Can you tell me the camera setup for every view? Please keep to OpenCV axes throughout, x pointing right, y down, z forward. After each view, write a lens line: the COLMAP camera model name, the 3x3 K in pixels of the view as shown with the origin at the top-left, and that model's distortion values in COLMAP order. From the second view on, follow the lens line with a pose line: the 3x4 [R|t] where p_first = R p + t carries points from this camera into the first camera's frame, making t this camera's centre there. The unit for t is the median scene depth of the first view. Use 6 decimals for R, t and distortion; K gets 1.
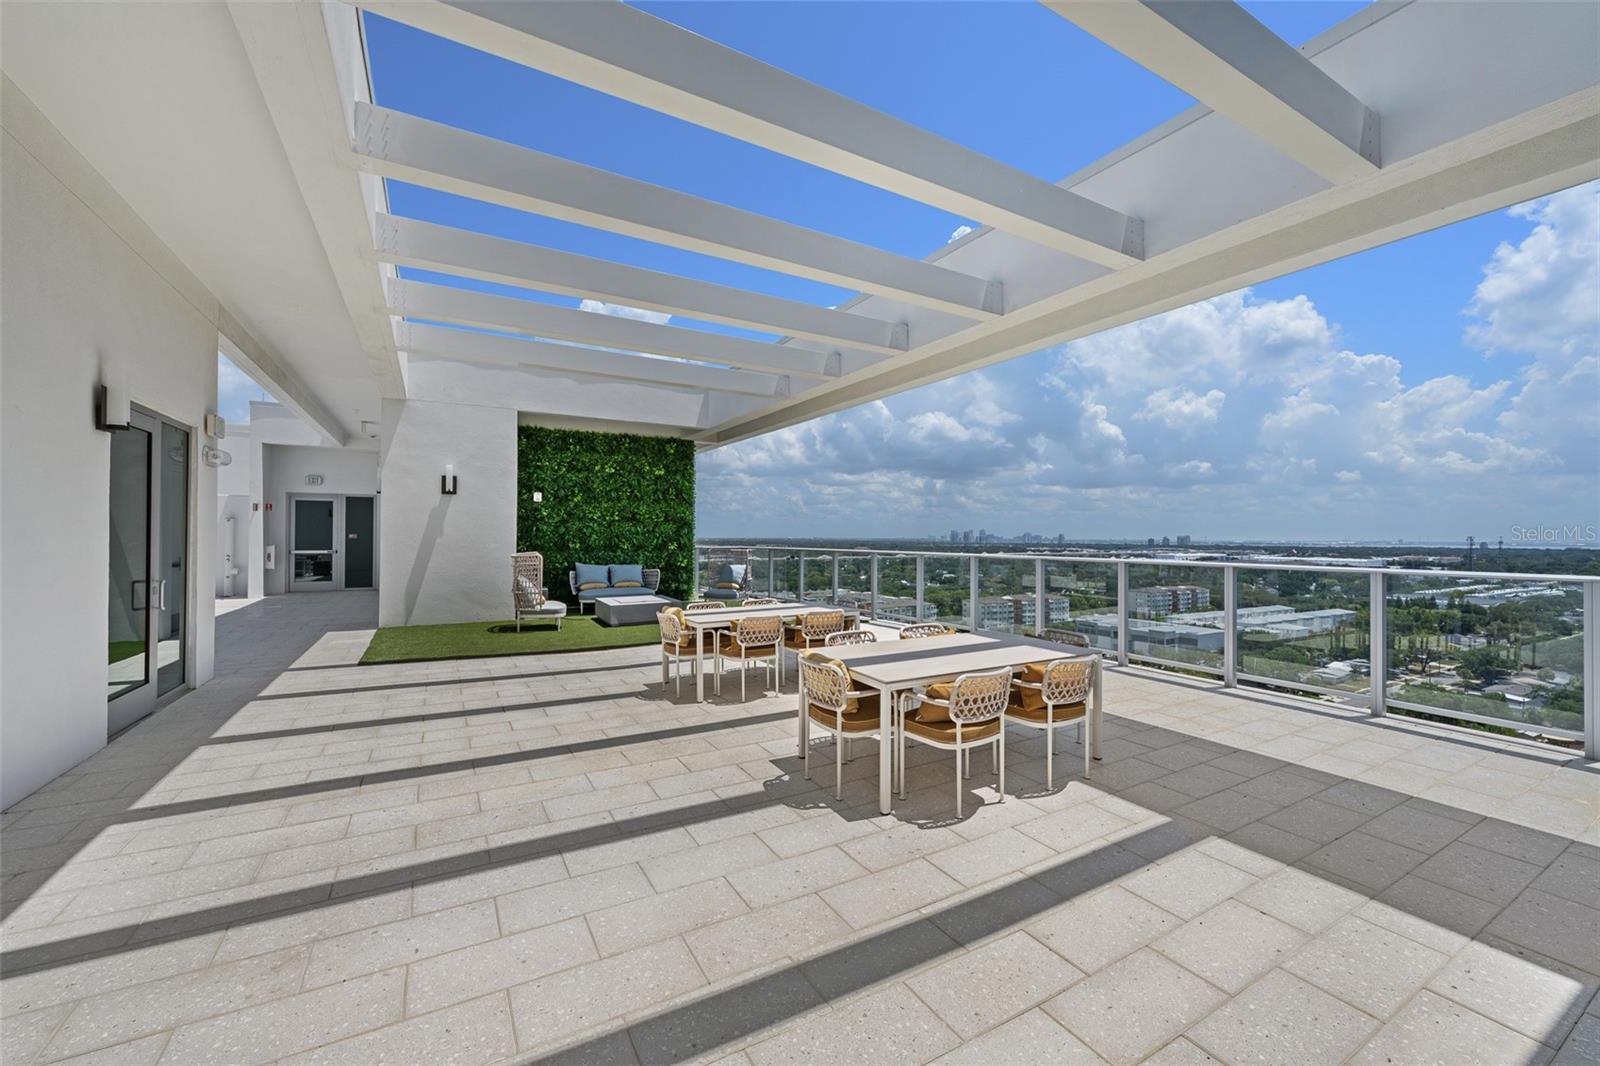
lens RADIAL K [[641.3, 0, 798.6], [0, 641.3, 531.8], [0, 0, 1]] dist [0.003715, 0.000524]
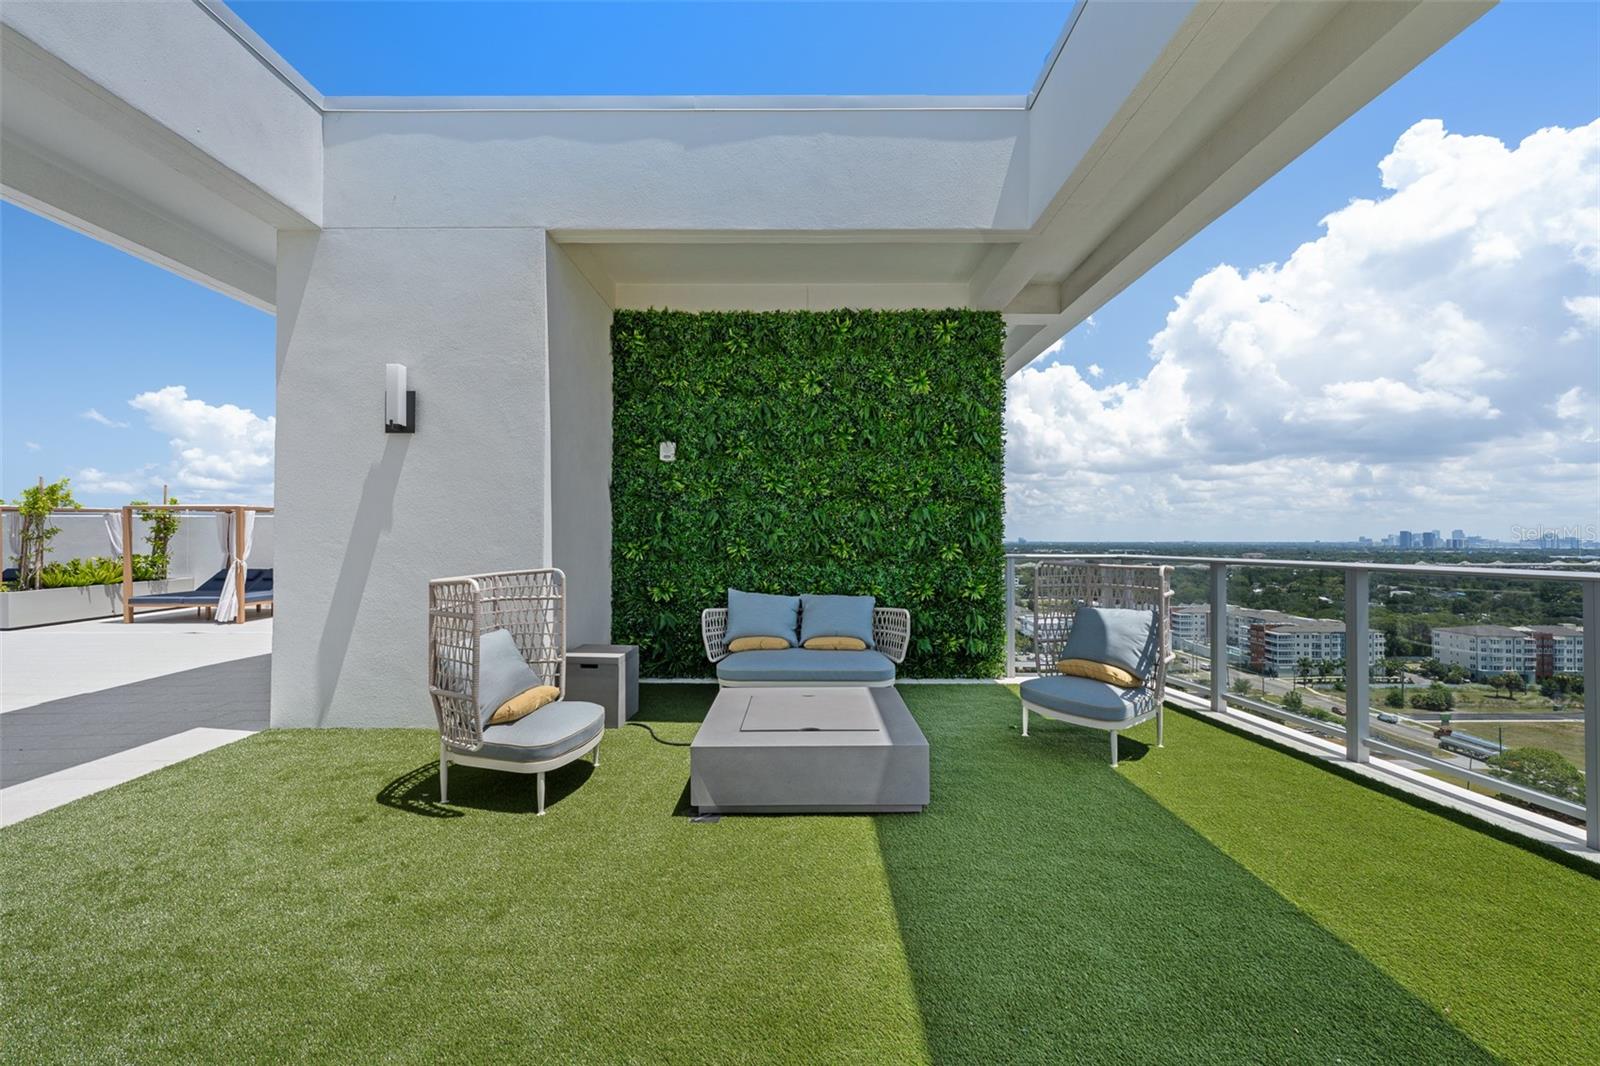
lens RADIAL K [[641.3, 0, 796.9], [0, 641.3, 532.5], [0, 0, 1]] dist [0.003715, 0.000524]
pose [[0.868908, -0.009583, -0.494880, -0.071996], [0.006613, 0.999948, -0.007753, 0.011125], [0.494929, 0.003464, 0.868927, 0.578486]]
